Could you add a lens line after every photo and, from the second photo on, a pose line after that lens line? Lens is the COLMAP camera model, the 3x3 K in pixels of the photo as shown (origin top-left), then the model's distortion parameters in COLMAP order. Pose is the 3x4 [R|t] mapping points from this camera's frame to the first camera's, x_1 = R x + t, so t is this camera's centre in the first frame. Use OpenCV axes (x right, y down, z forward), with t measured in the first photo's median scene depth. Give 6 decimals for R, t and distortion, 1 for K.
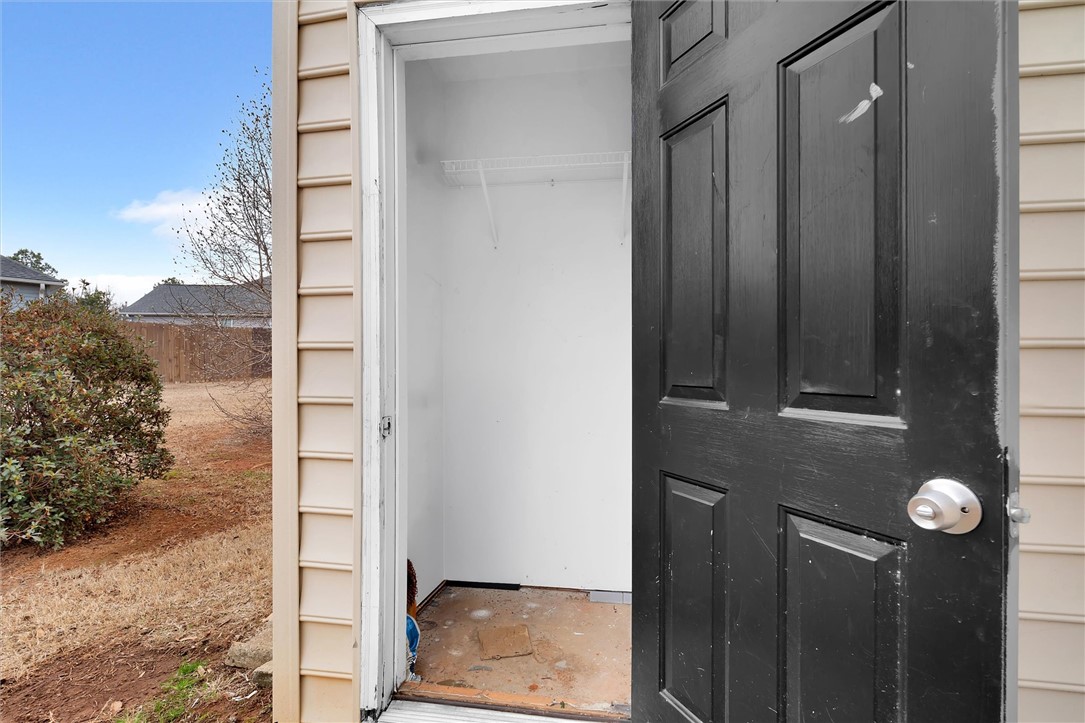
lens RADIAL K [[473.6, 0, 538.9], [0, 473.6, 362.9], [0, 0, 1]] dist [-0.001476, -0.000083]
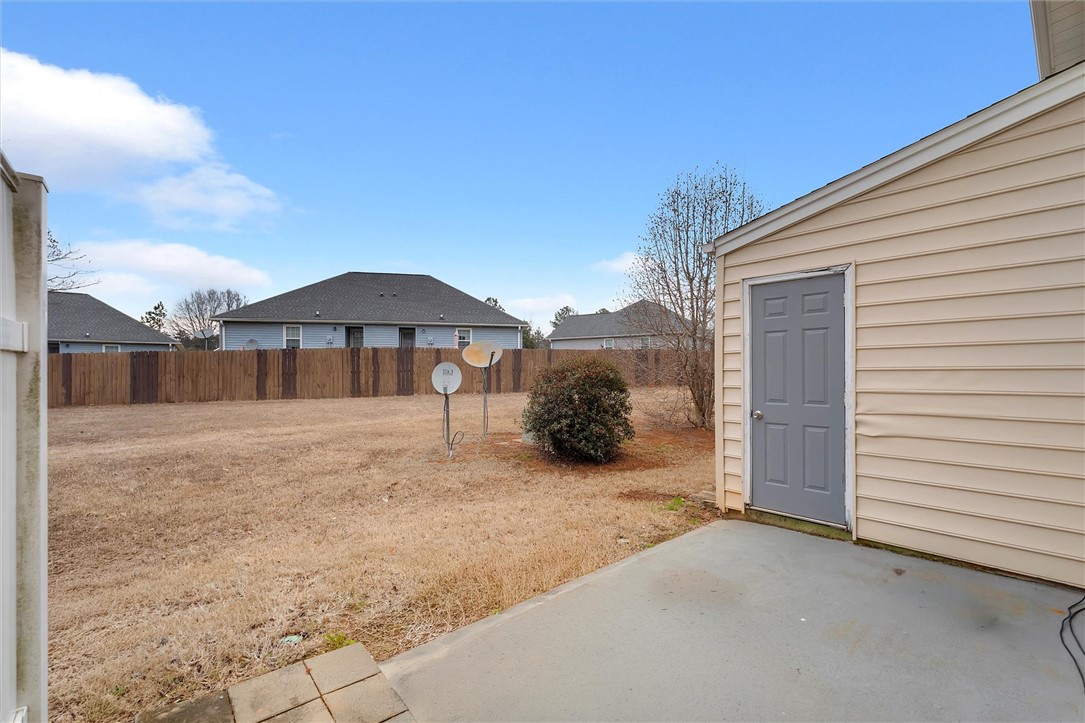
lens RADIAL K [[473.6, 0, 541.3], [0, 473.6, 369.3], [0, 0, 1]] dist [-0.001476, -0.000083]
pose [[0.763875, -0.004820, -0.645346, 0.211077], [0.002682, 0.999987, -0.004295, -0.048652], [0.645358, 0.001550, 0.763878, -0.766590]]
